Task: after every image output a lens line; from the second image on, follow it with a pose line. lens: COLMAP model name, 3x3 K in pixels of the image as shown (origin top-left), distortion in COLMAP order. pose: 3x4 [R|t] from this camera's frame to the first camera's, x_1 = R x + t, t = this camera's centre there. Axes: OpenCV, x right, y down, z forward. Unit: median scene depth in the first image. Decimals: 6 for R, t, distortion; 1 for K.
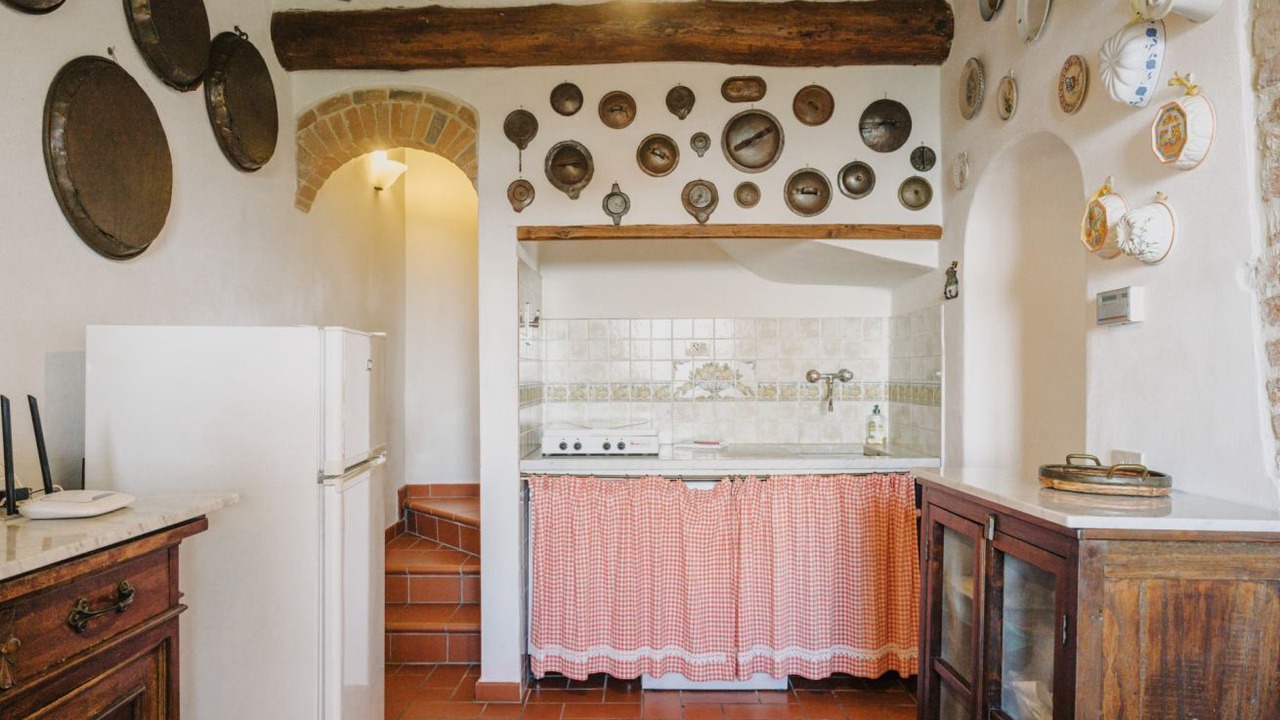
lens RADIAL K [[896.5, 0, 638.1], [0, 896.5, 379.4], [0, 0, 1]] dist [0.003575, 0.000433]
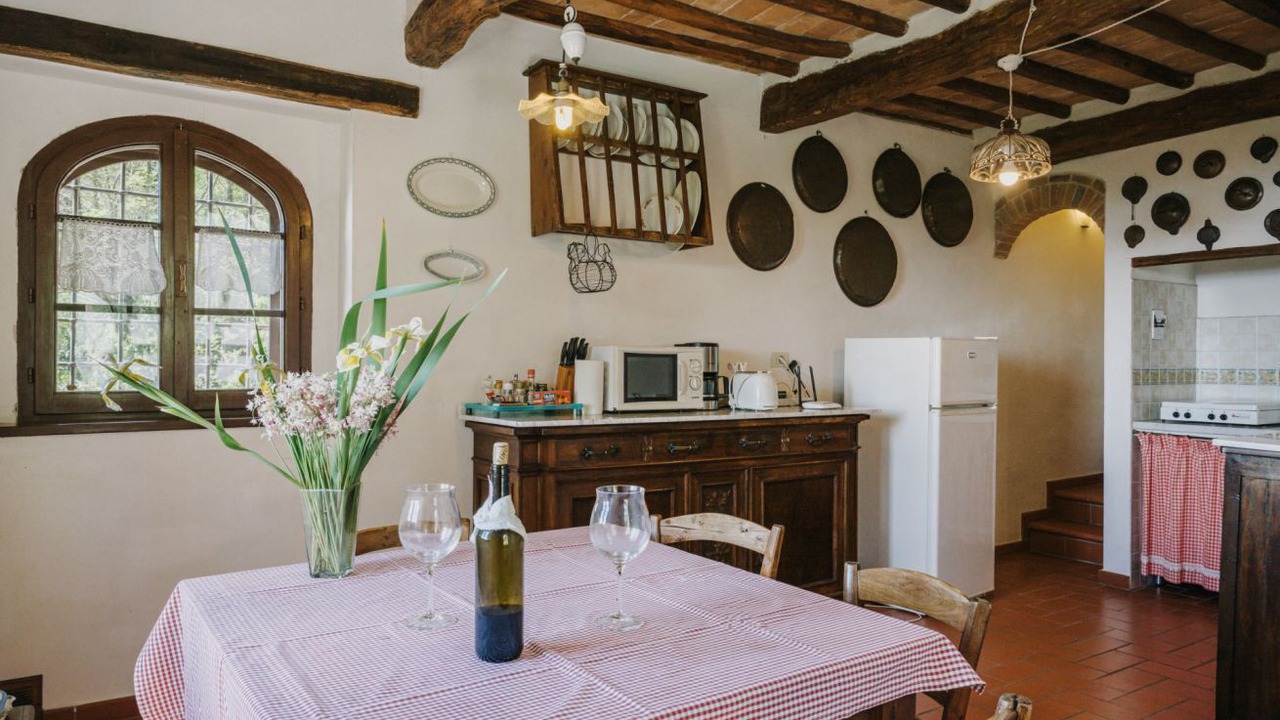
lens RADIAL K [[891.8, 0, 637.0], [0, 891.8, 350.2], [0, 0, 1]] dist [-0.001252, 0.000658]
pose [[0.572331, -0.003824, -0.820014, 0.576338], [-0.009278, 0.999895, -0.011138, -0.000556], [0.819970, 0.013983, 0.572235, -0.456622]]
